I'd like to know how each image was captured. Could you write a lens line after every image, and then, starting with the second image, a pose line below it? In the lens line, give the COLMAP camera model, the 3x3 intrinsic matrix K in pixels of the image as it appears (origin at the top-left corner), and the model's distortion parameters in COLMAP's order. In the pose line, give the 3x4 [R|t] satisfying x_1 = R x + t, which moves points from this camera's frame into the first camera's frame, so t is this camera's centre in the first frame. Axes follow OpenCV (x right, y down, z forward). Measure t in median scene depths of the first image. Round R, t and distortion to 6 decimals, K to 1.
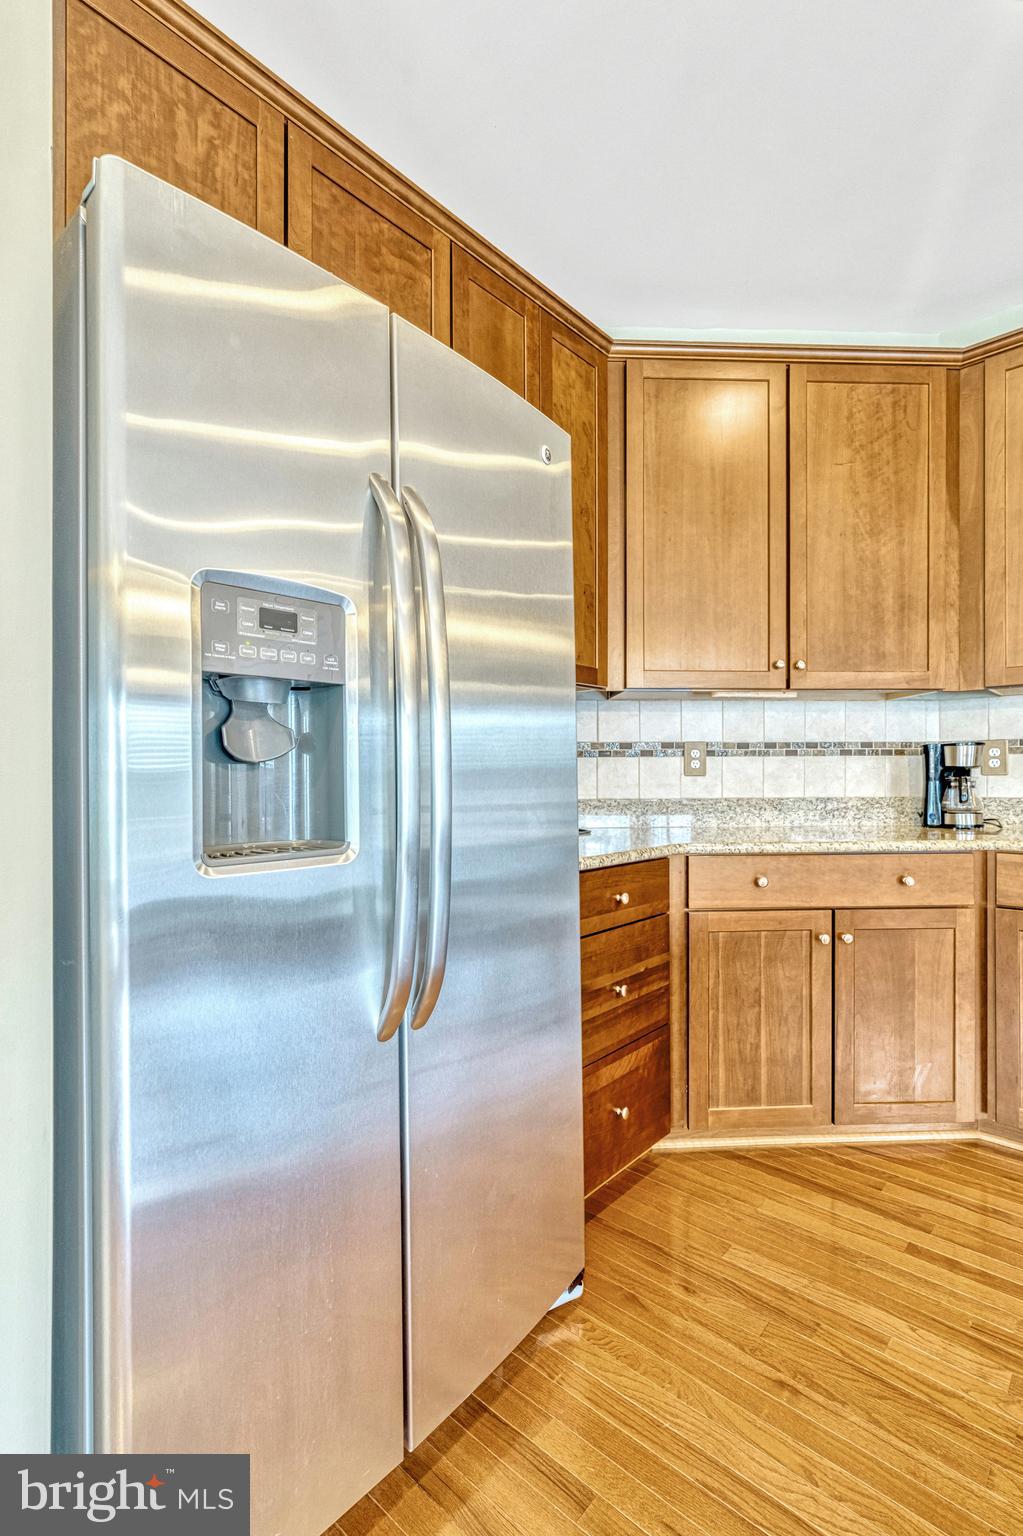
lens RADIAL K [[696.4, 0, 506.3], [0, 696.4, 778.5], [0, 0, 1]] dist [-0.011688, 0.005203]
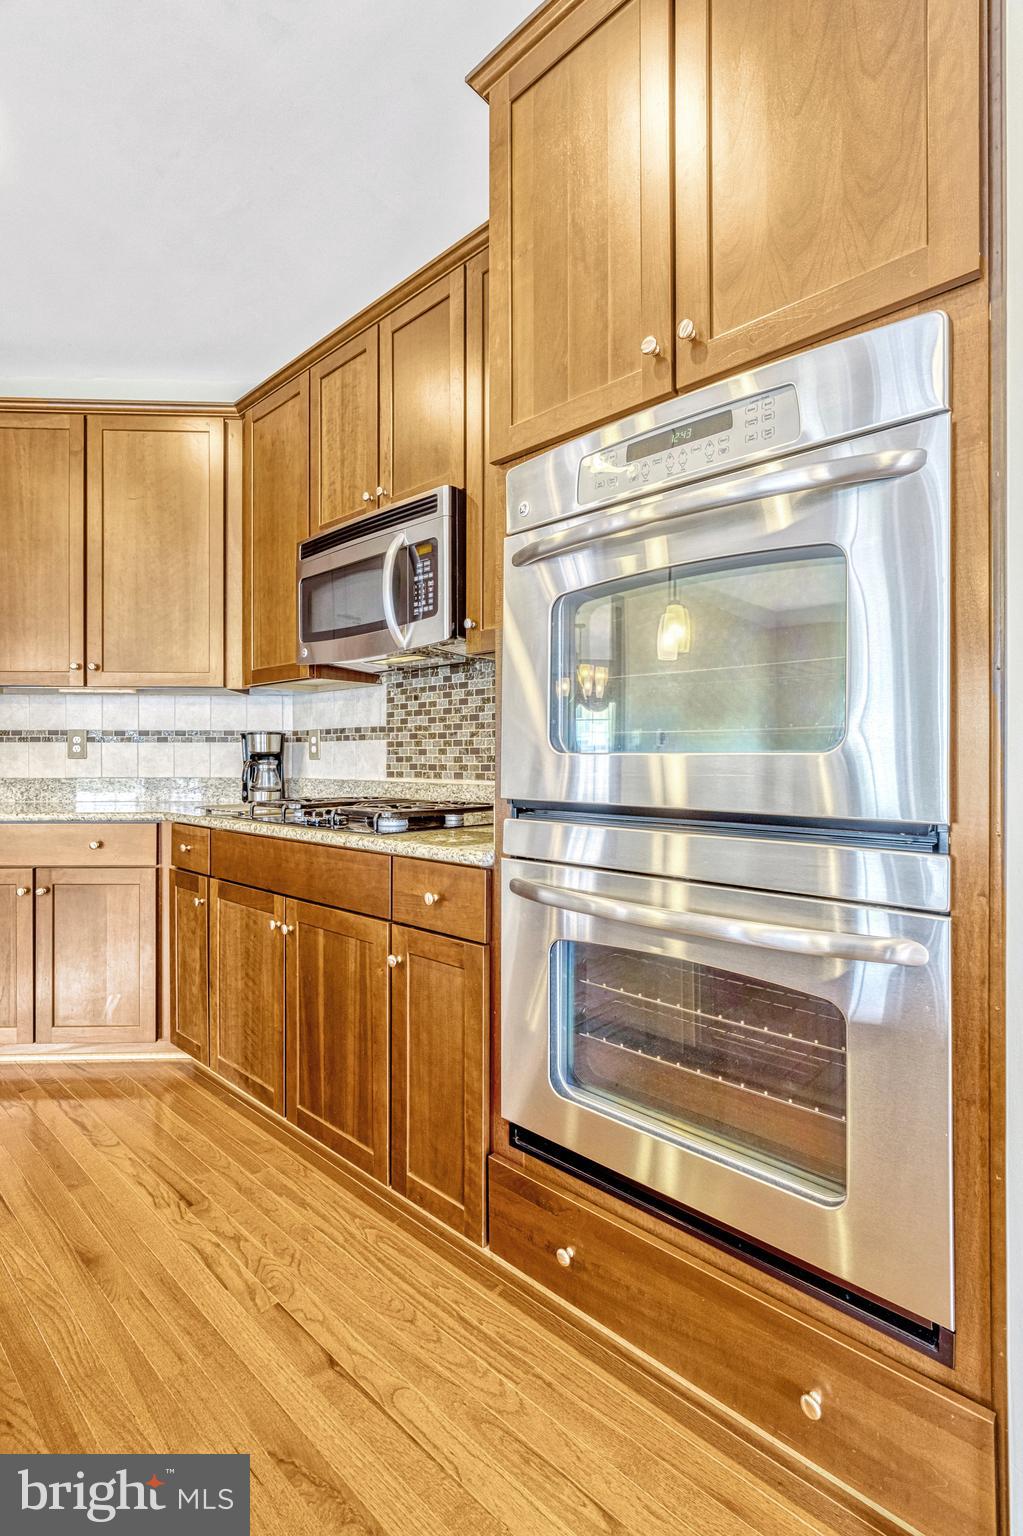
lens RADIAL K [[696.4, 0, 516.6], [0, 696.4, 760.2], [0, 0, 1]] dist [-0.011688, 0.005203]
pose [[0.999972, 0.005295, 0.005230, 1.146527], [-0.005295, 0.999986, -0.000099, -0.005666], [-0.005231, 0.000071, 0.999986, -0.202521]]
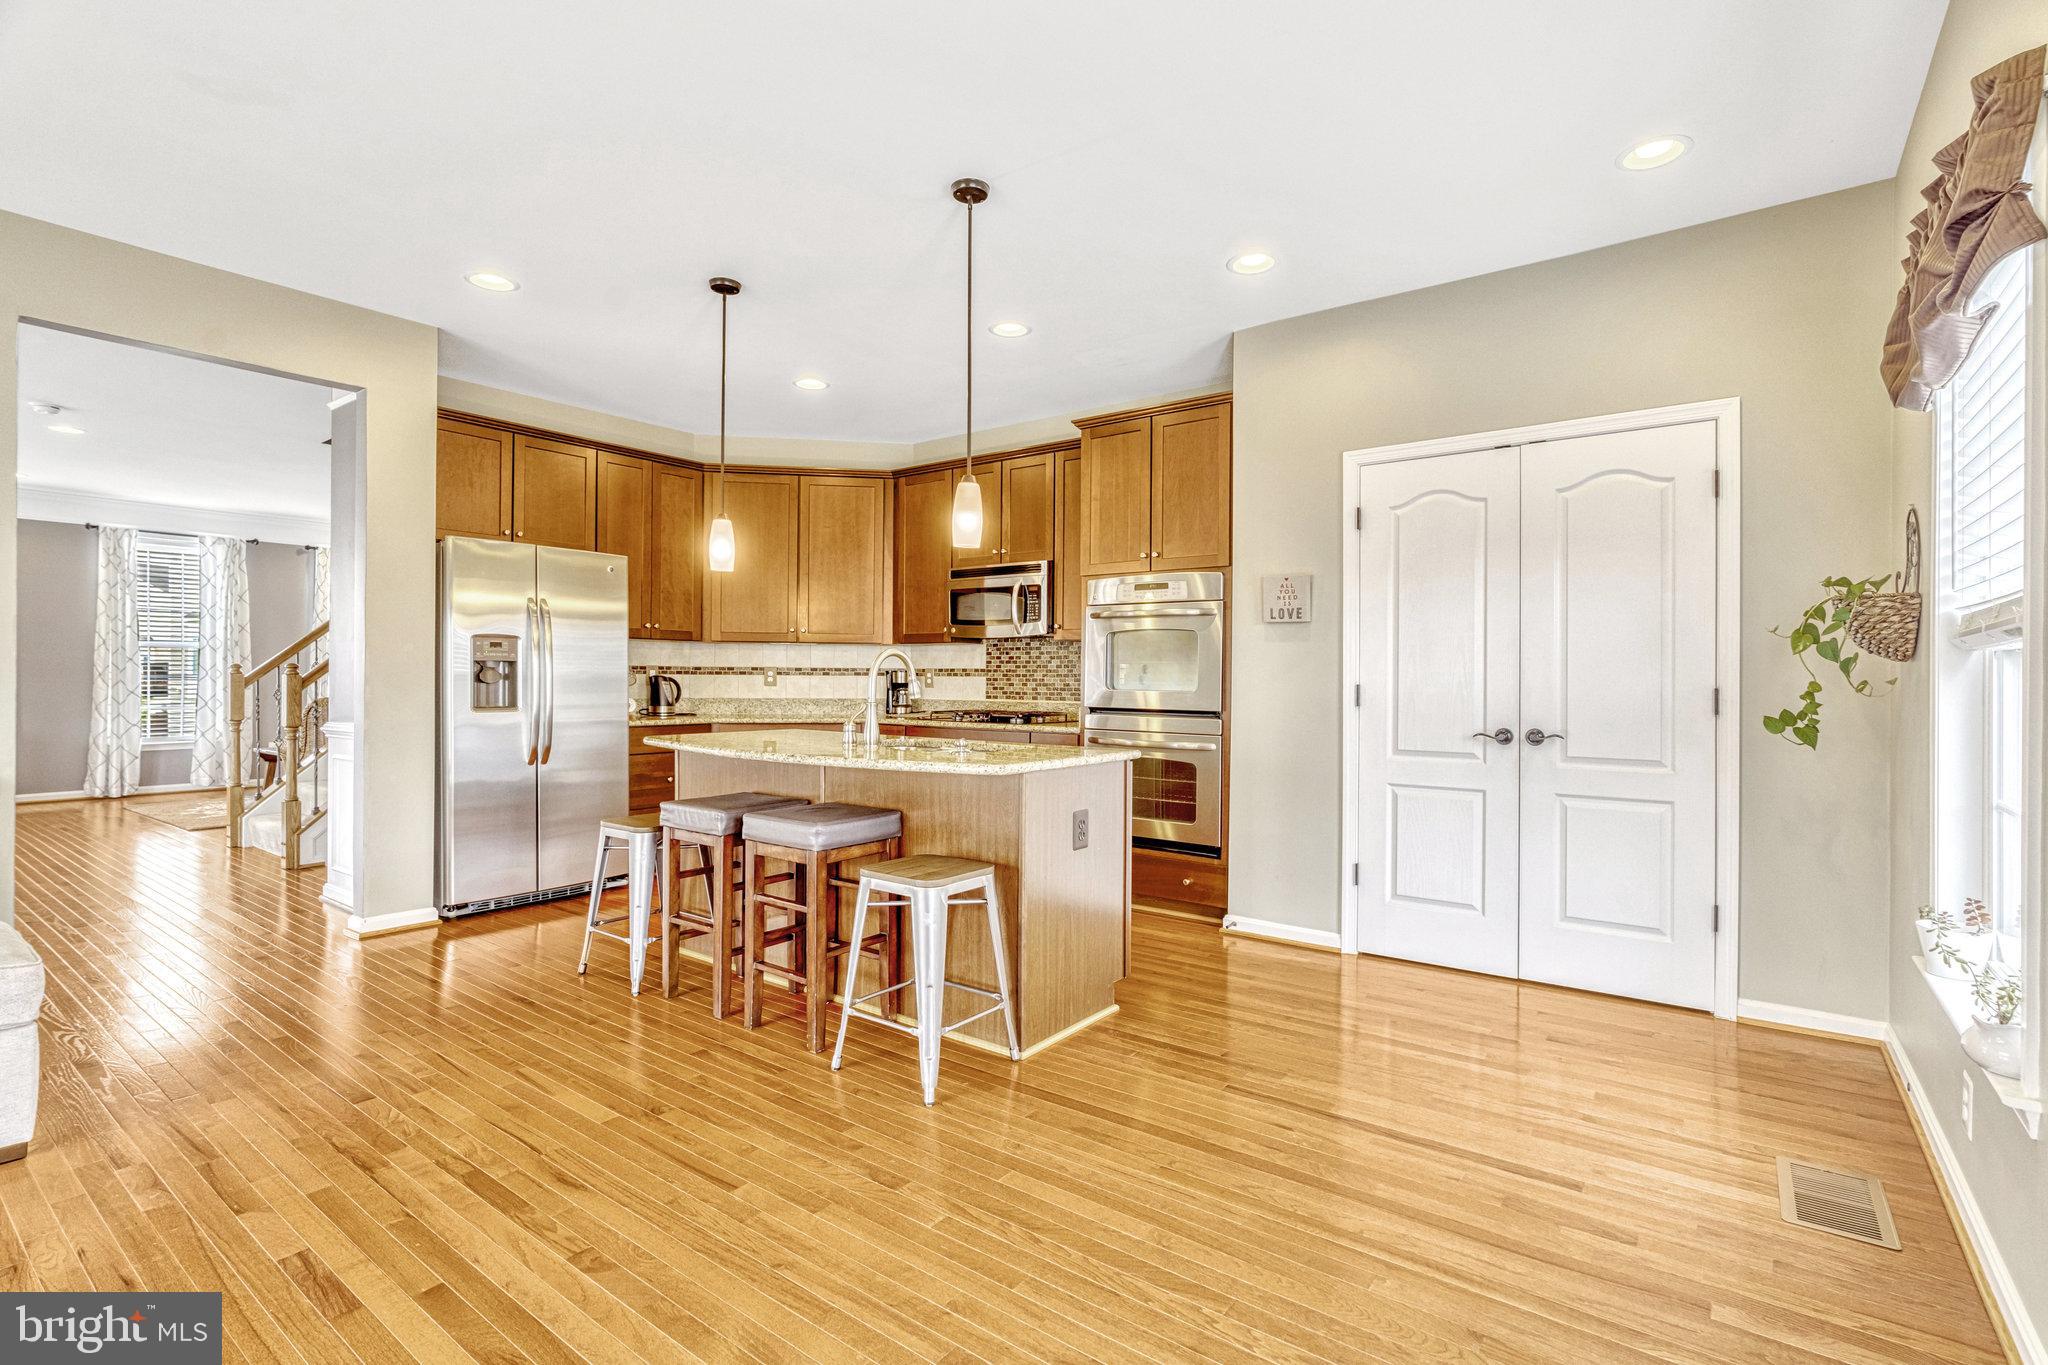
lens RADIAL K [[928.6, 0, 1041.3], [0, 928.6, 684.9], [0, 0, 1]] dist [-0.011688, 0.005203]
pose [[0.994389, 0.012067, 0.105093, 0.815849], [-0.012588, 0.999912, 0.004299, -0.028827], [-0.105032, -0.005598, 0.994453, -1.677066]]
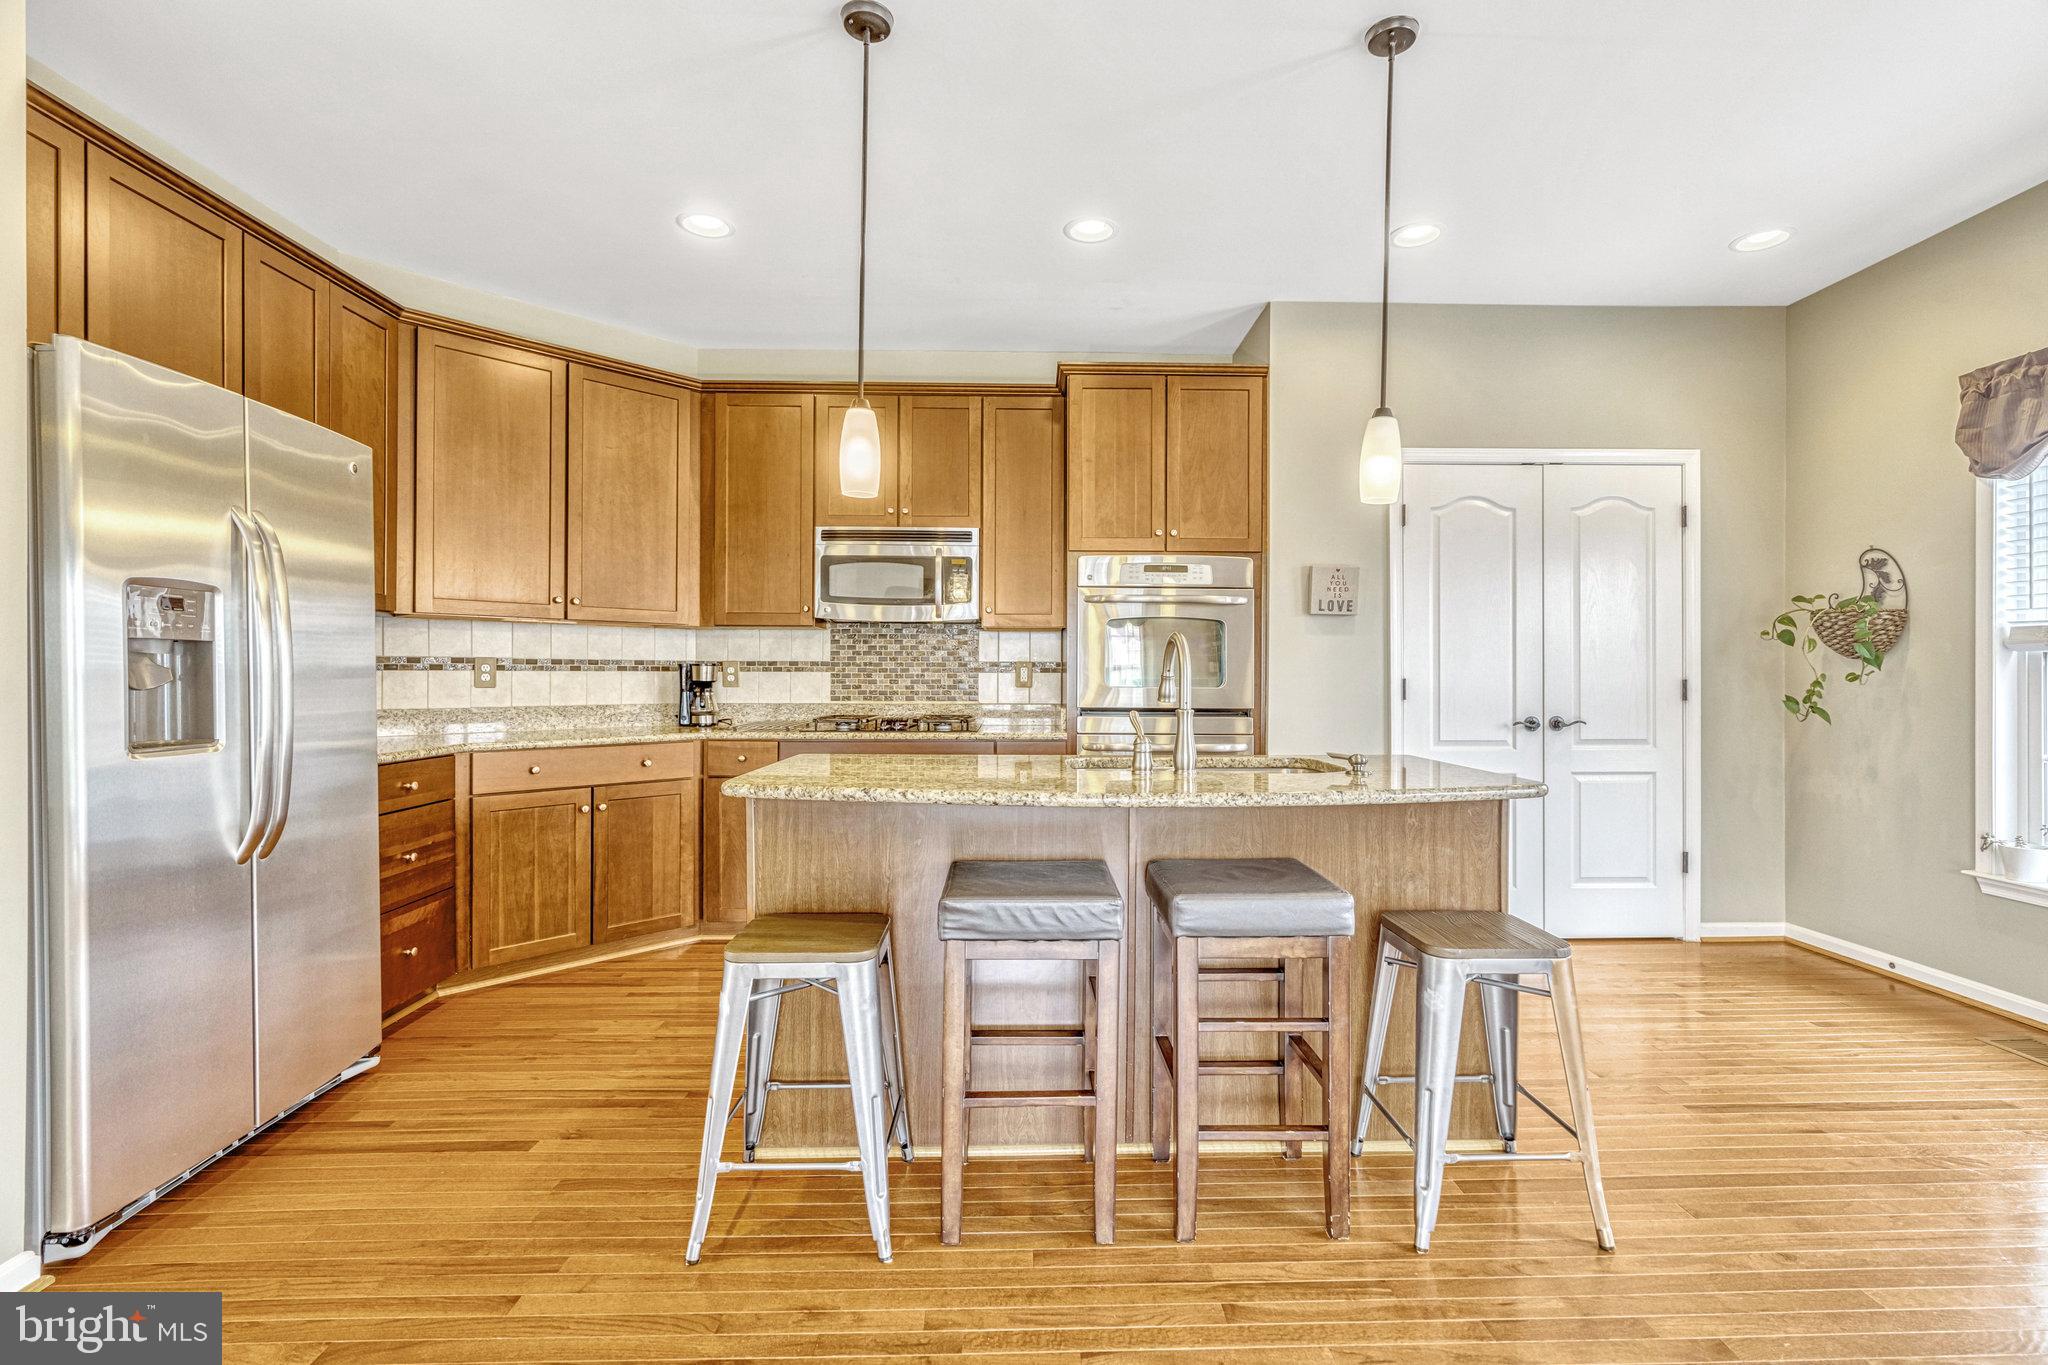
lens RADIAL K [[928.6, 0, 1022.9], [0, 928.6, 678.1], [0, 0, 1]] dist [-0.011688, 0.005203]
pose [[0.724281, 0.004570, 0.689489, -0.151848], [-0.004788, 0.999987, -0.001599, -0.023826], [-0.689488, -0.002143, 0.724294, -0.789429]]
